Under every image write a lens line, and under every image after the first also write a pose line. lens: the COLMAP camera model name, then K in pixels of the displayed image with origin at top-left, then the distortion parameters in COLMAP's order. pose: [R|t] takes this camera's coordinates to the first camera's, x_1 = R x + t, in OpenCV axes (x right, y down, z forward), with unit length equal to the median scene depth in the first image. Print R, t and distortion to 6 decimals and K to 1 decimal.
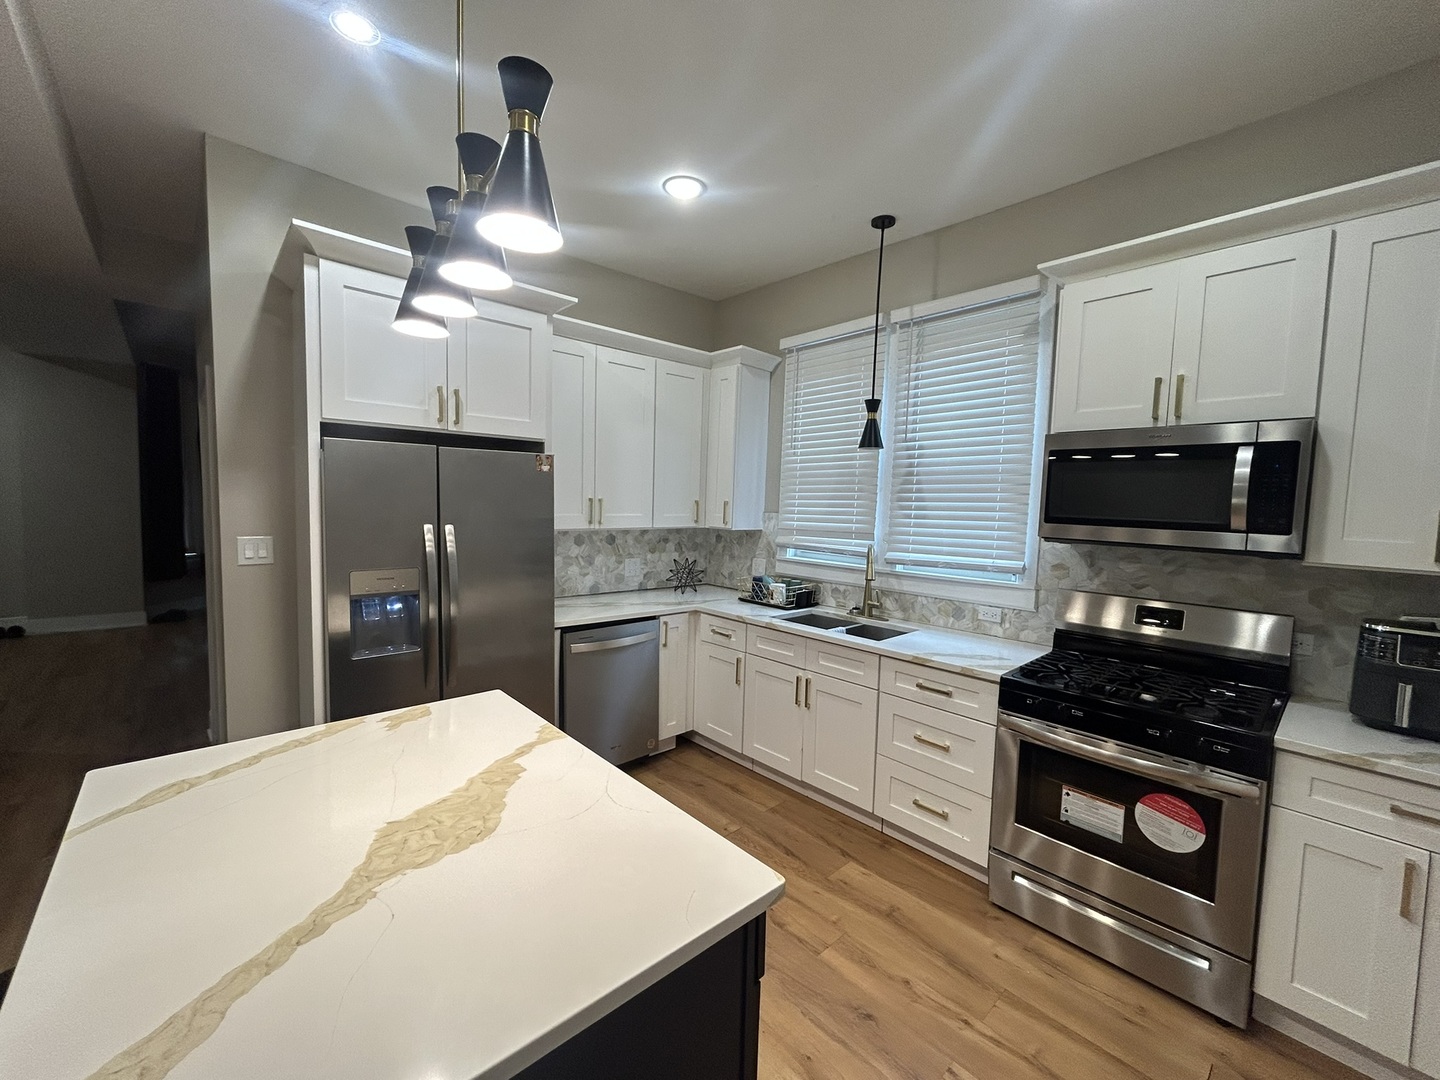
lens RADIAL K [[586.8, 0, 719.9], [0, 586.8, 538.9], [0, 0, 1]] dist [-0.001711, 0.001795]
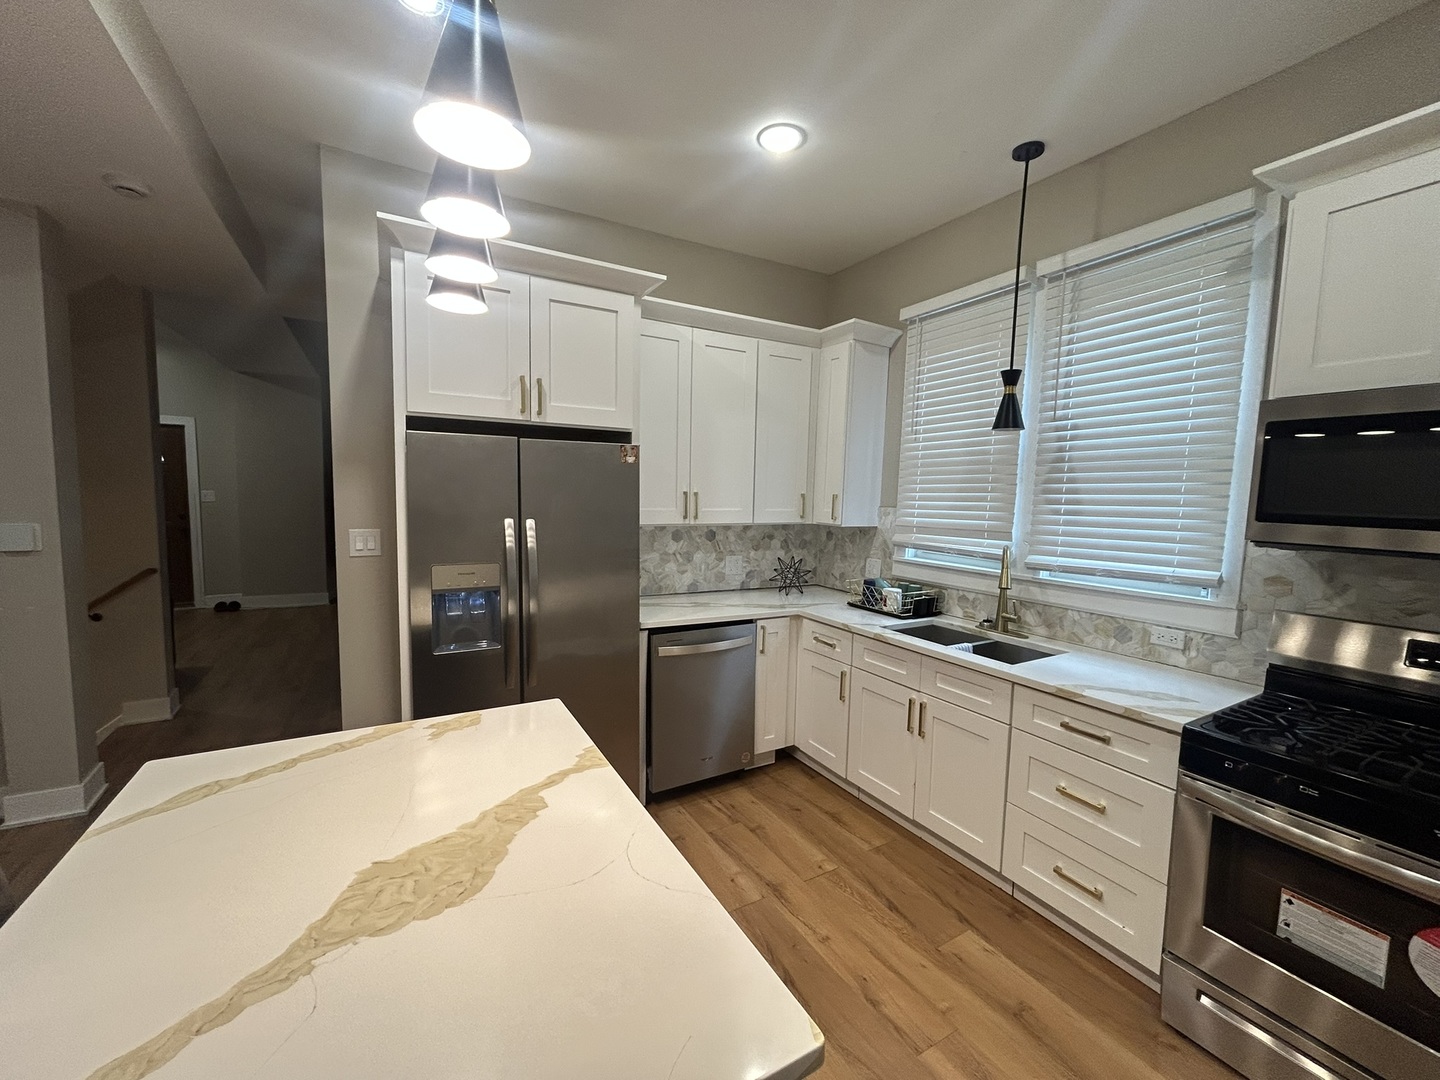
lens RADIAL K [[586.8, 0, 719.0], [0, 586.8, 538.5], [0, 0, 1]] dist [-0.001711, 0.001795]
pose [[0.975199, 0.013557, -0.220913, 0.052368], [-0.011692, 0.999884, 0.009746, -0.004919], [0.221019, -0.006921, 0.975245, 0.118935]]
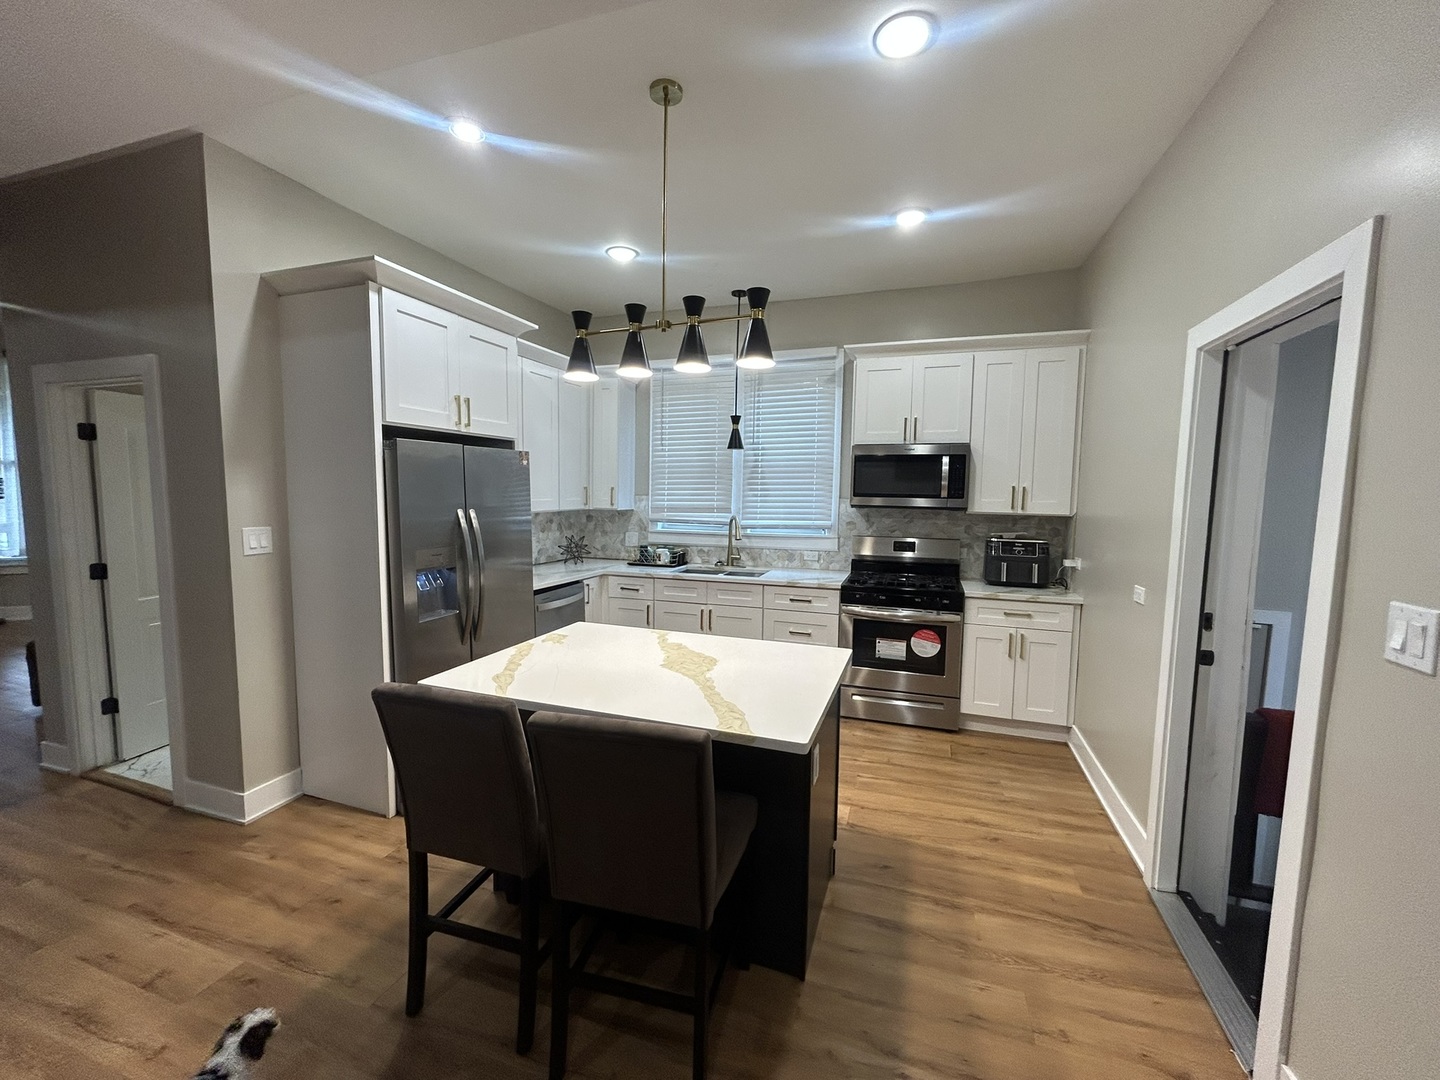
lens RADIAL K [[586.8, 0, 722.0], [0, 586.8, 538.5], [0, 0, 1]] dist [-0.001711, 0.001795]
pose [[0.880211, -0.056633, 0.471192, -0.548365], [0.044430, 0.998327, 0.036992, 0.013355], [-0.472499, -0.011626, 0.881255, -0.309915]]
